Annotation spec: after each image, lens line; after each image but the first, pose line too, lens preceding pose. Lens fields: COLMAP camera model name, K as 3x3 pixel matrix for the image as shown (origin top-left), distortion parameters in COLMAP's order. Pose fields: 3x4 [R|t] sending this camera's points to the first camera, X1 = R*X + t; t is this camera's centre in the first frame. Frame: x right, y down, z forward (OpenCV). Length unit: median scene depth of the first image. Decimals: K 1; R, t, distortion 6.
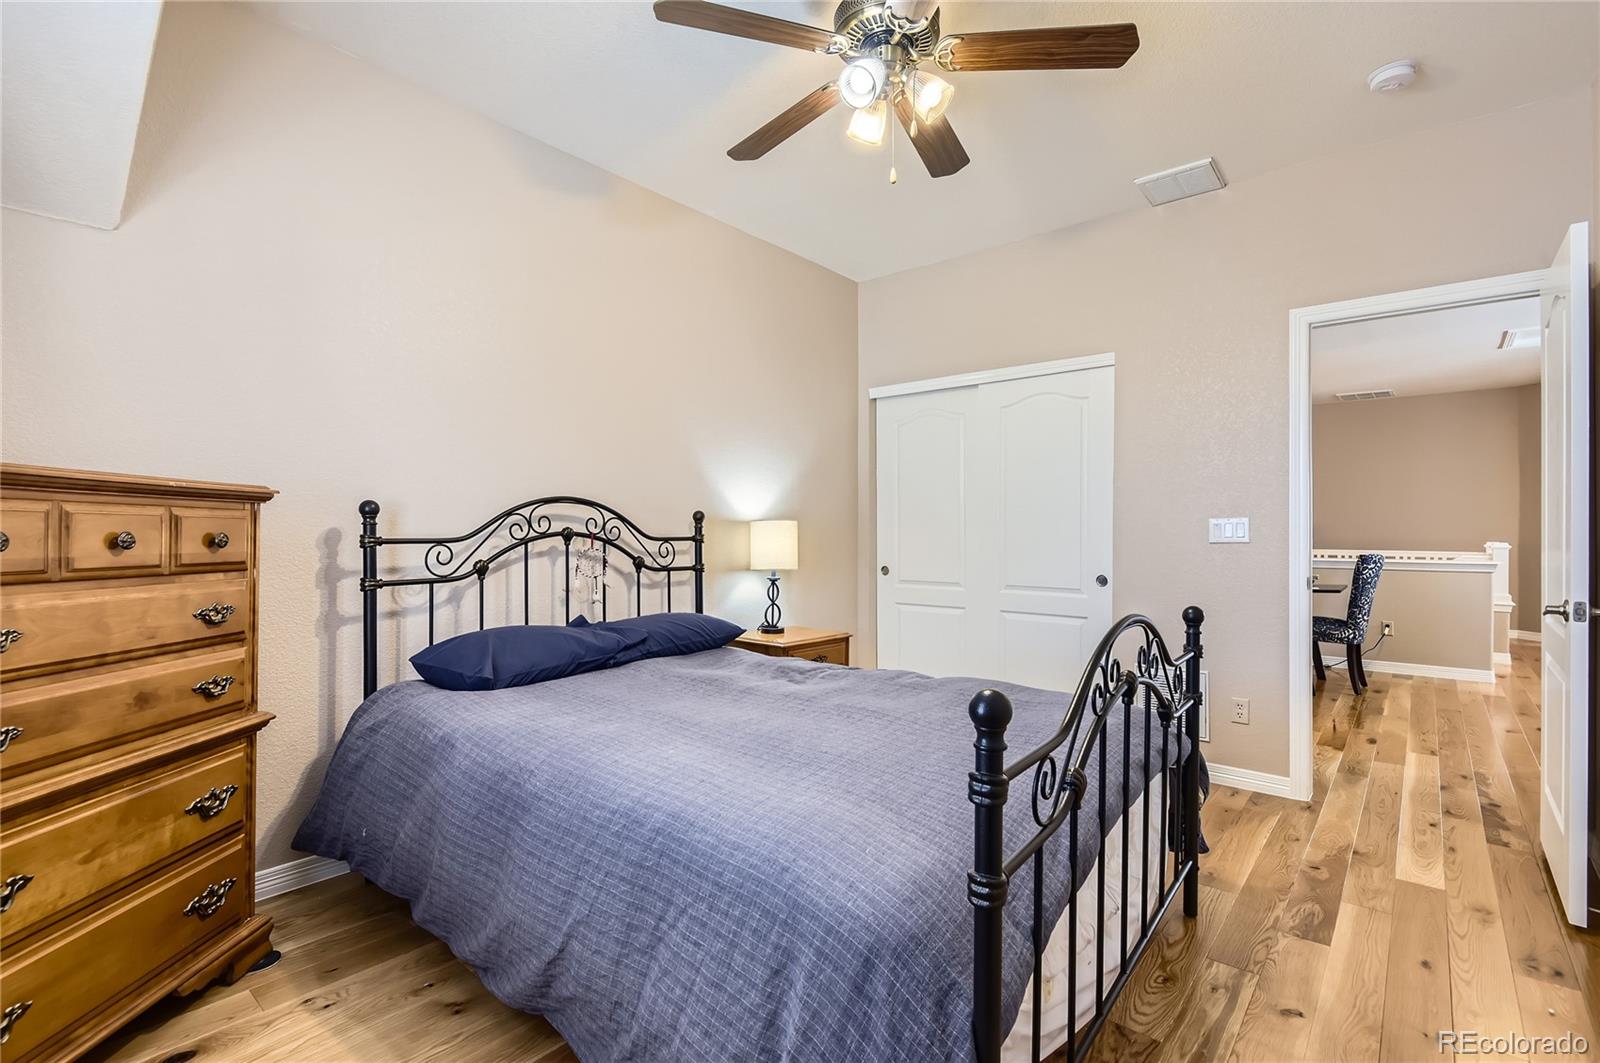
lens RADIAL K [[744.7, 0, 800.3], [0, 744.7, 536.1], [0, 0, 1]] dist [0.003893, -0.002719]
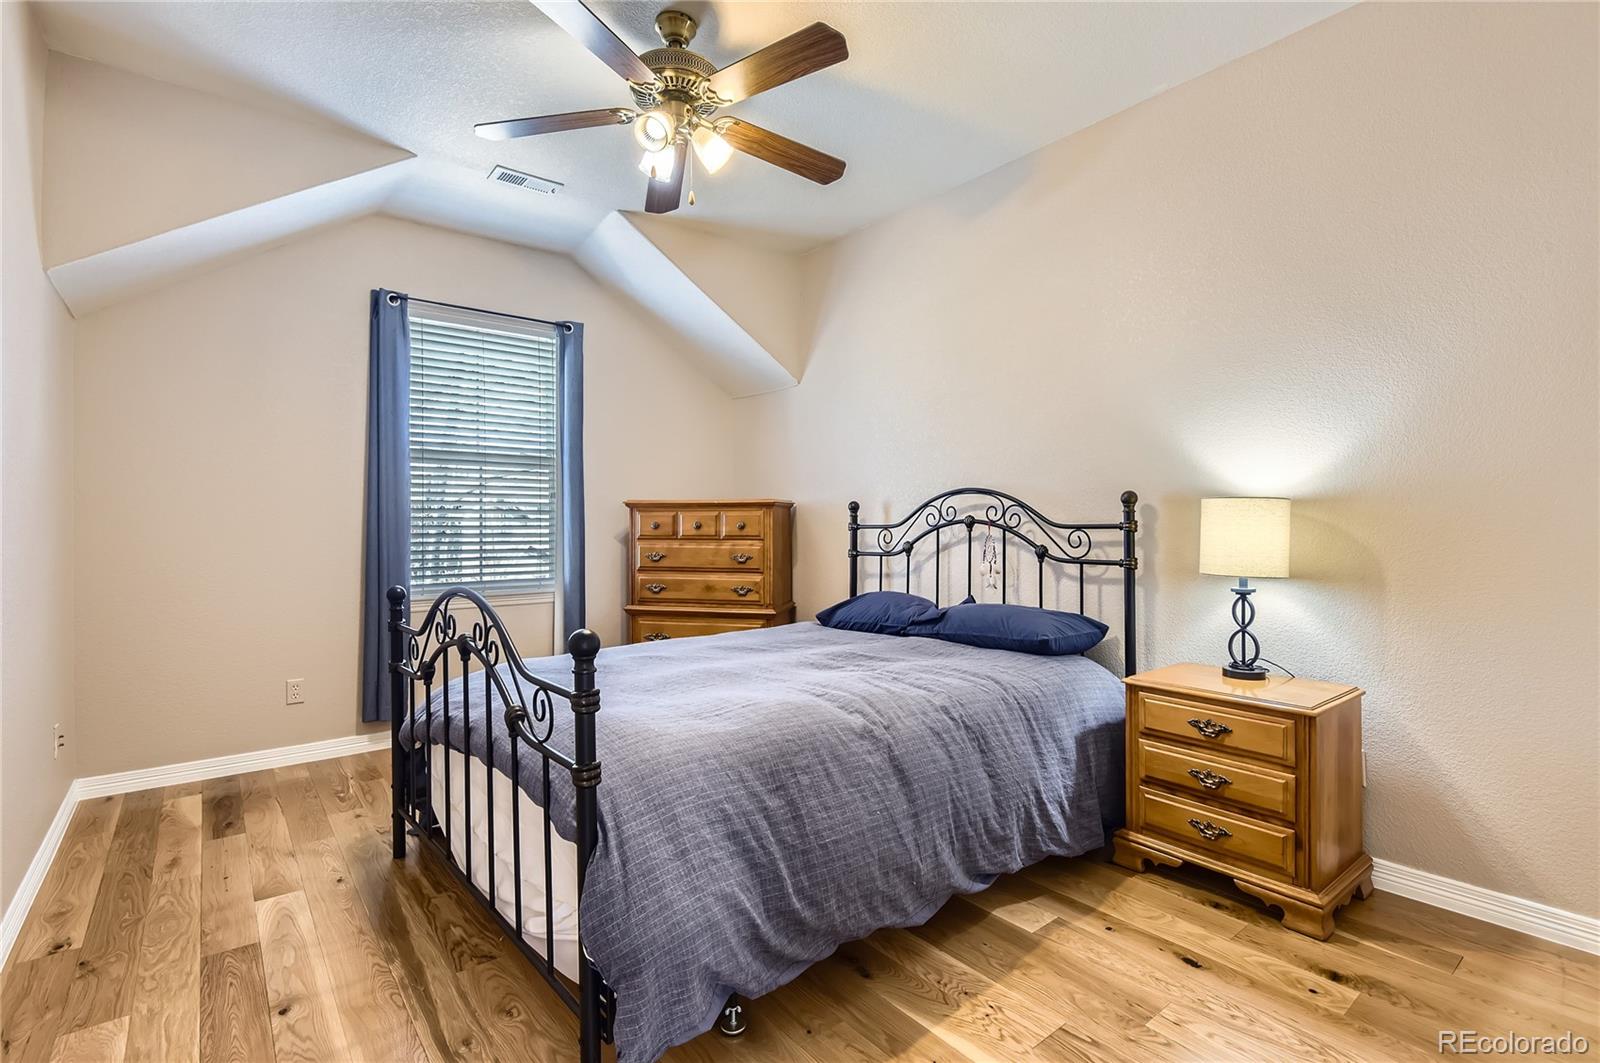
lens RADIAL K [[744.7, 0, 799.9], [0, 744.7, 528.2], [0, 0, 1]] dist [0.003893, -0.002719]
pose [[-0.196486, 0.004736, -0.980495, 0.823121], [0.000298, 0.999989, 0.004771, 0.001818], [0.980507, 0.000646, -0.196485, 0.960658]]
